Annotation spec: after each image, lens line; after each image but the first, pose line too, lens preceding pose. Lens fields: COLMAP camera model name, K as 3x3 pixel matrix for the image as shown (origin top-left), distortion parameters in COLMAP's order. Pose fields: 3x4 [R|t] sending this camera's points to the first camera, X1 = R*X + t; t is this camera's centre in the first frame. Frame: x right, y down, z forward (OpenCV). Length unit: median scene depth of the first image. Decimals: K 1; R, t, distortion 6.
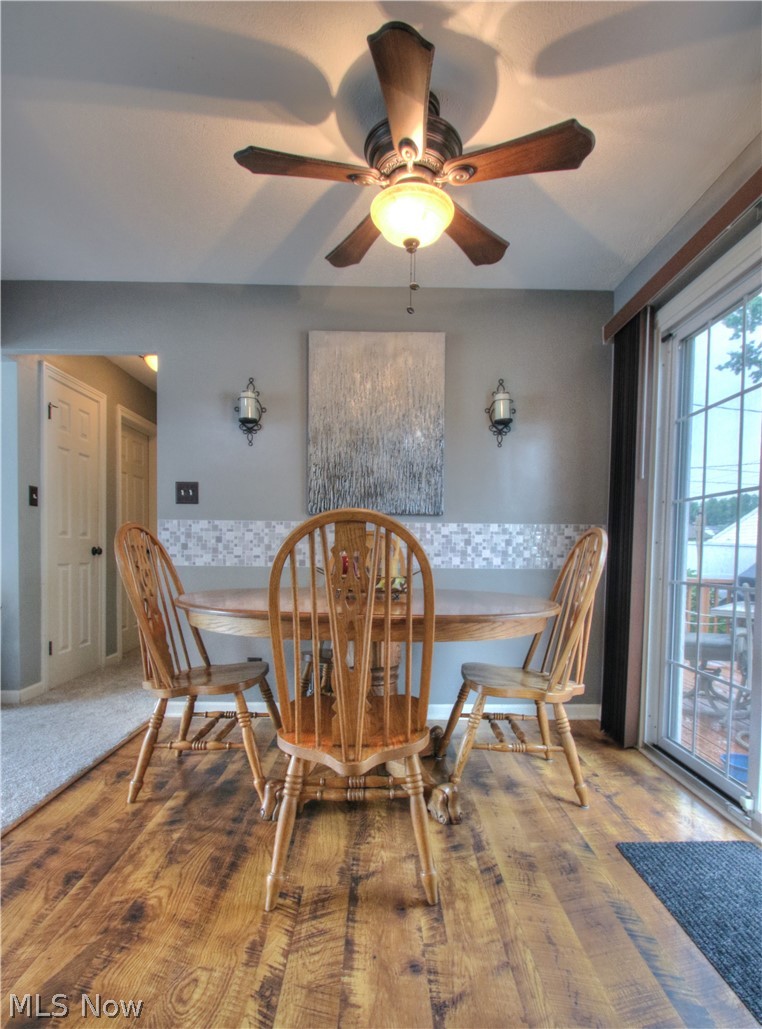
lens RADIAL K [[497.7, 0, 379.8], [0, 497.7, 570.5], [0, 0, 1]] dist [0.003286, 0.000498]
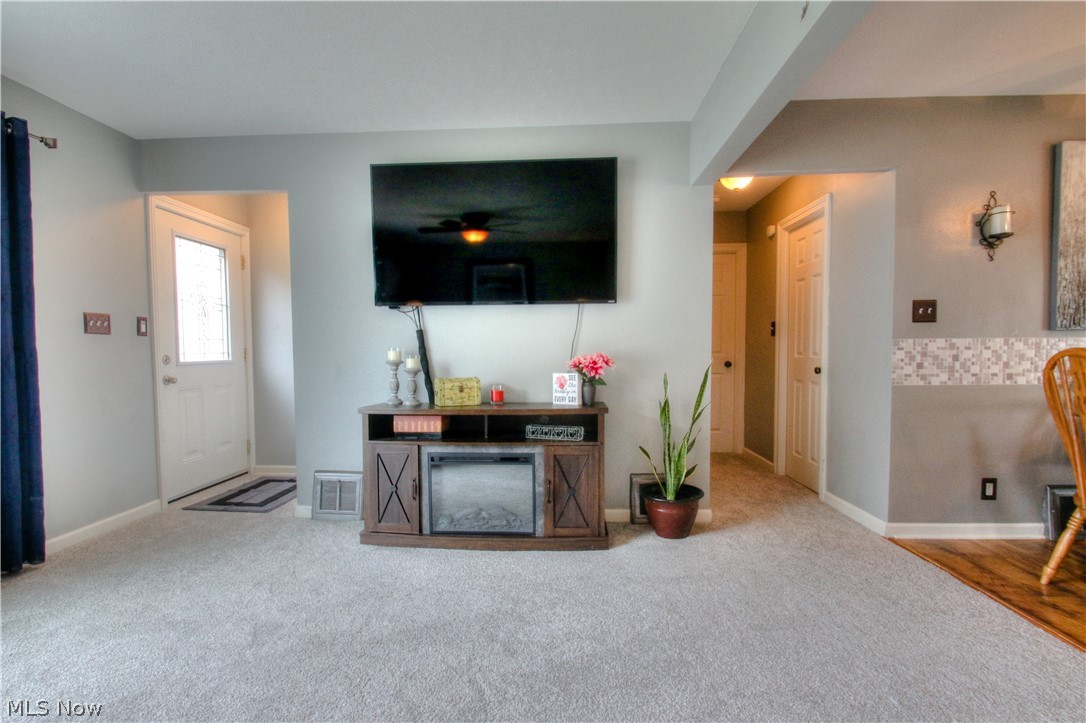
lens RADIAL K [[484.3, 0, 541.8], [0, 484.3, 376.5], [0, 0, 1]] dist [-0.003321, -0.001107]
pose [[0.997825, -0.018238, -0.063343, -1.077985], [0.016463, 0.999460, -0.028437, -0.012352], [0.063828, 0.027332, 0.997587, 0.003839]]
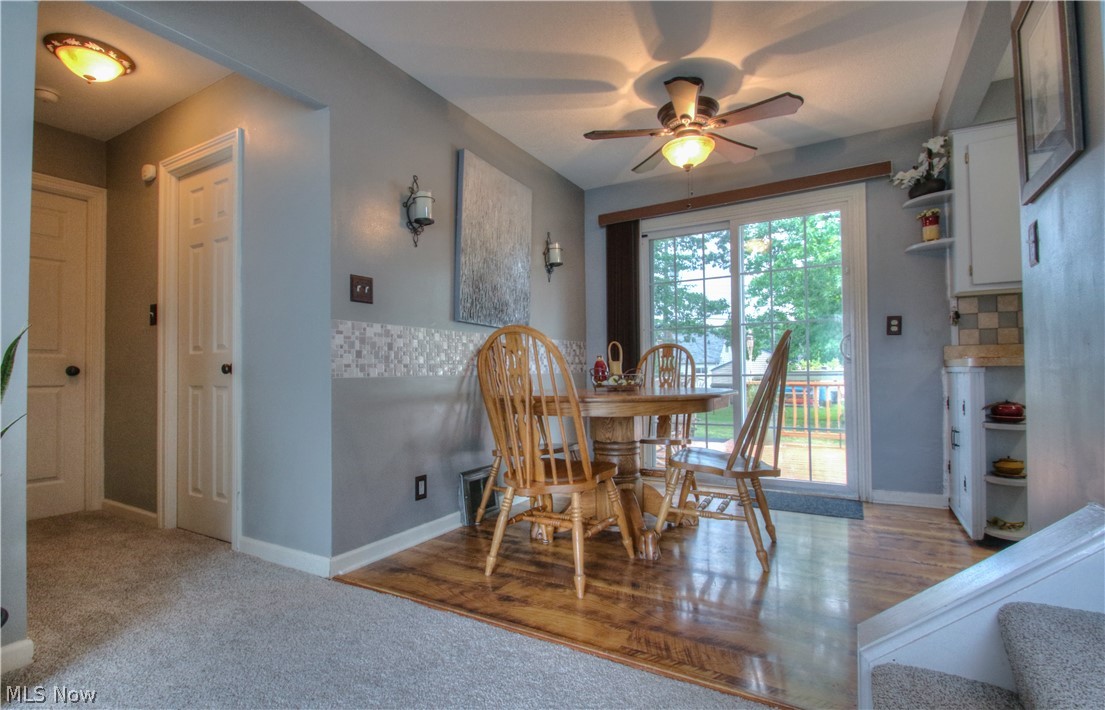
lens RADIAL K [[529.4, 0, 556.2], [0, 529.4, 361.5], [0, 0, 1]] dist [-0.001819, -0.000498]
pose [[0.503461, -0.002809, 0.864013, -0.981019], [0.077879, 0.996072, -0.042142, 0.025588], [-0.860501, 0.088506, 0.501702, 0.288733]]
